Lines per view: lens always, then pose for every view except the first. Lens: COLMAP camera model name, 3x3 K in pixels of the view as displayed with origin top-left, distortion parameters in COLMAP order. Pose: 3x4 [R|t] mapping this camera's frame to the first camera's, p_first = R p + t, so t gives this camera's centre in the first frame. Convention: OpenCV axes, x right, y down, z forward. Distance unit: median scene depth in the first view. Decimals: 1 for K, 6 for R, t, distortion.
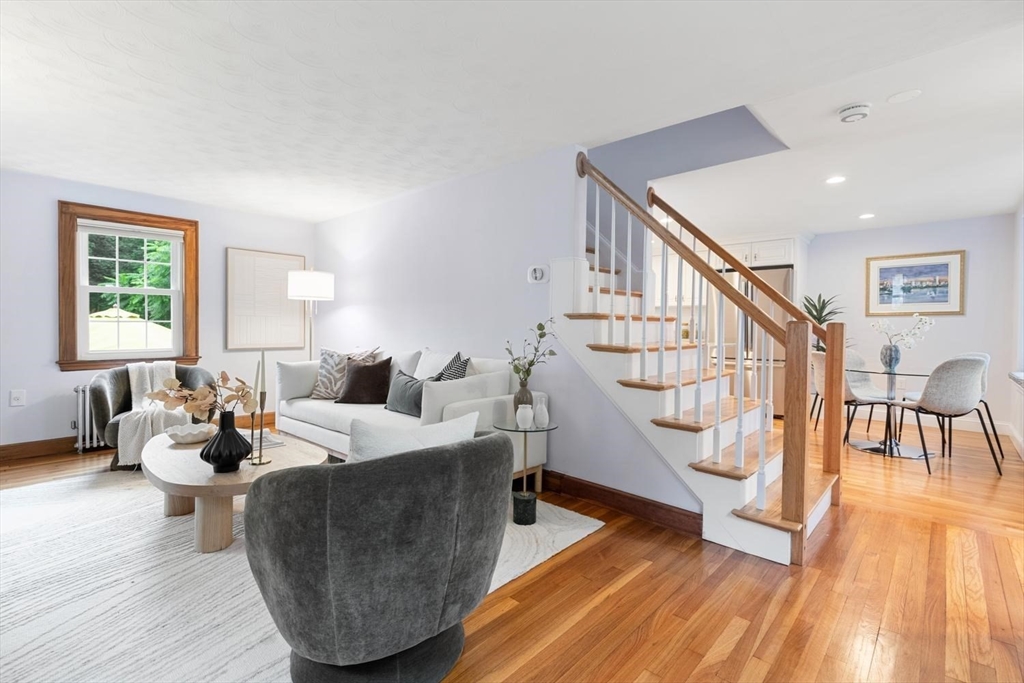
lens RADIAL K [[468.2, 0, 506.4], [0, 468.2, 334.4], [0, 0, 1]] dist [0.001051, 0.000242]
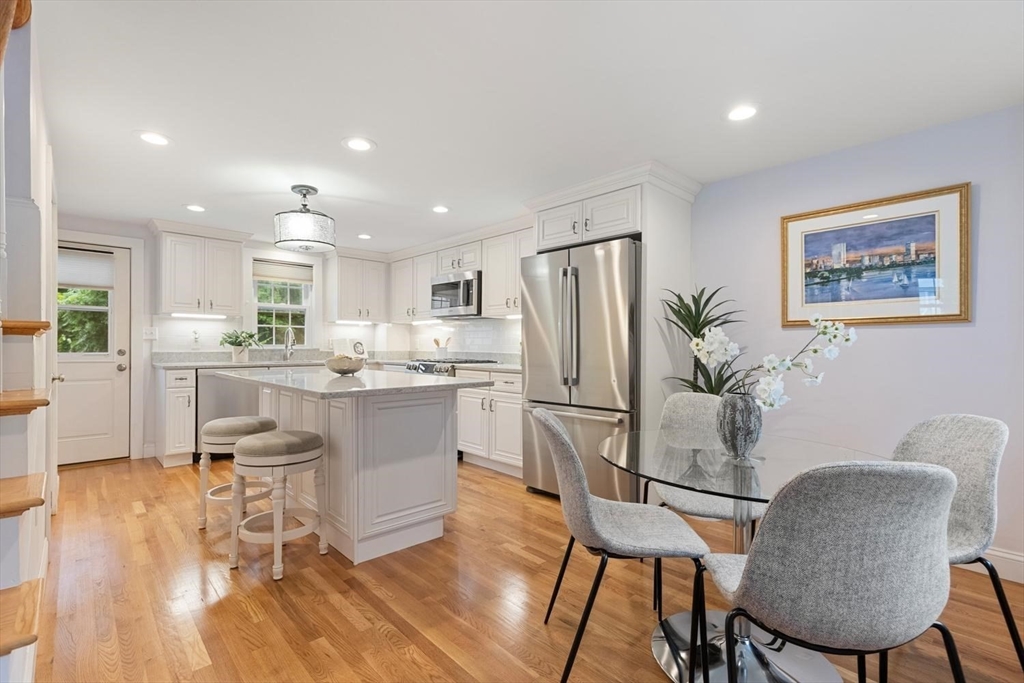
lens RADIAL K [[469.4, 0, 506.0], [0, 469.4, 348.2], [0, 0, 1]] dist [0.004537, -0.000574]
pose [[0.997115, -0.002150, -0.075880, 0.542477], [0.001053, 0.999894, -0.014502, -0.008706], [0.075903, 0.014380, 0.997012, 0.489819]]
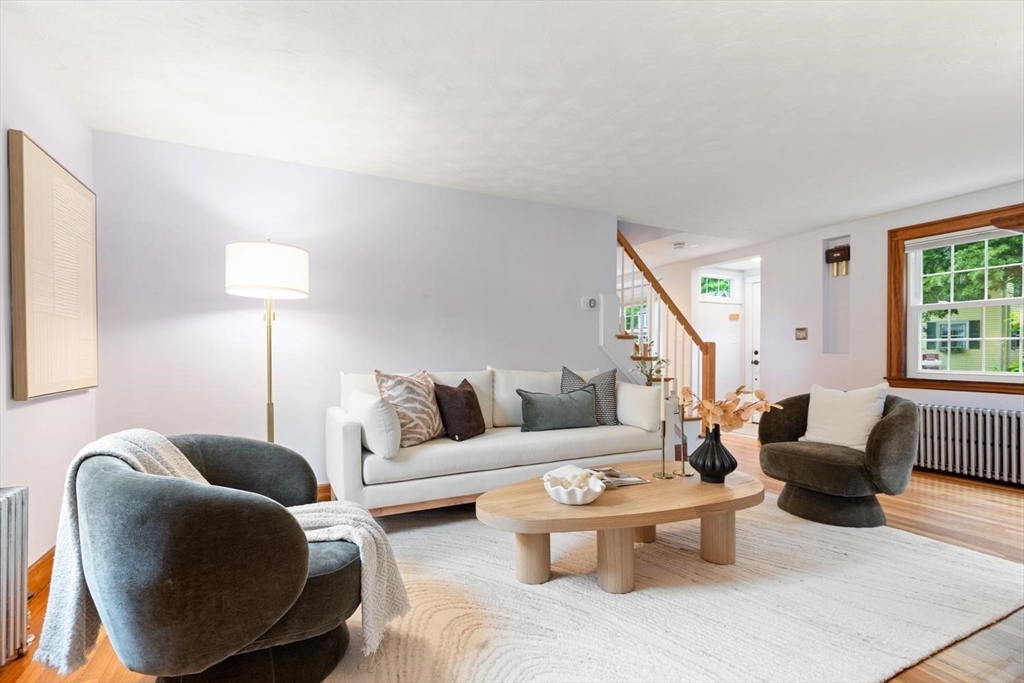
lens RADIAL K [[478.6, 0, 511.7], [0, 478.6, 357.1], [0, 0, 1]] dist [0.000696, 0.000012]
pose [[0.356863, -0.012455, 0.934074, -0.756630], [0.017468, 0.999825, 0.006658, 0.003320], [-0.933994, 0.013941, 0.357018, 0.455989]]
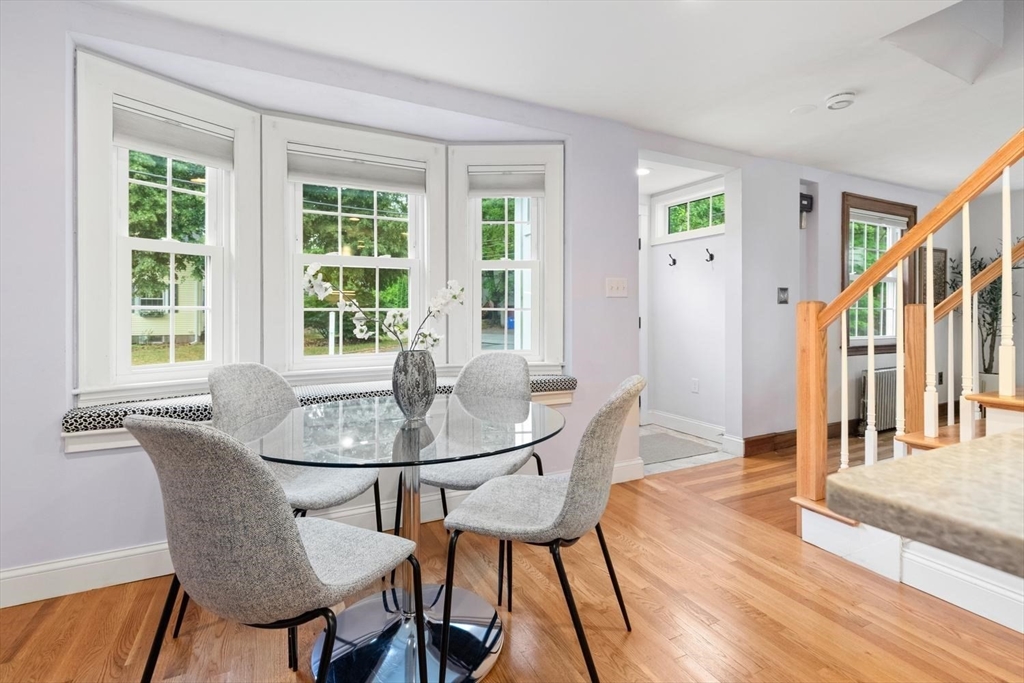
lens RADIAL K [[474.2, 0, 509.4], [0, 474.2, 315.4], [0, 0, 1]] dist [0.003025, -0.000076]
pose [[-0.937607, -0.006104, 0.347643, 0.519371], [0.000072, 0.999842, 0.017752, -0.009983], [-0.347697, 0.016669, -0.937459, 1.084072]]
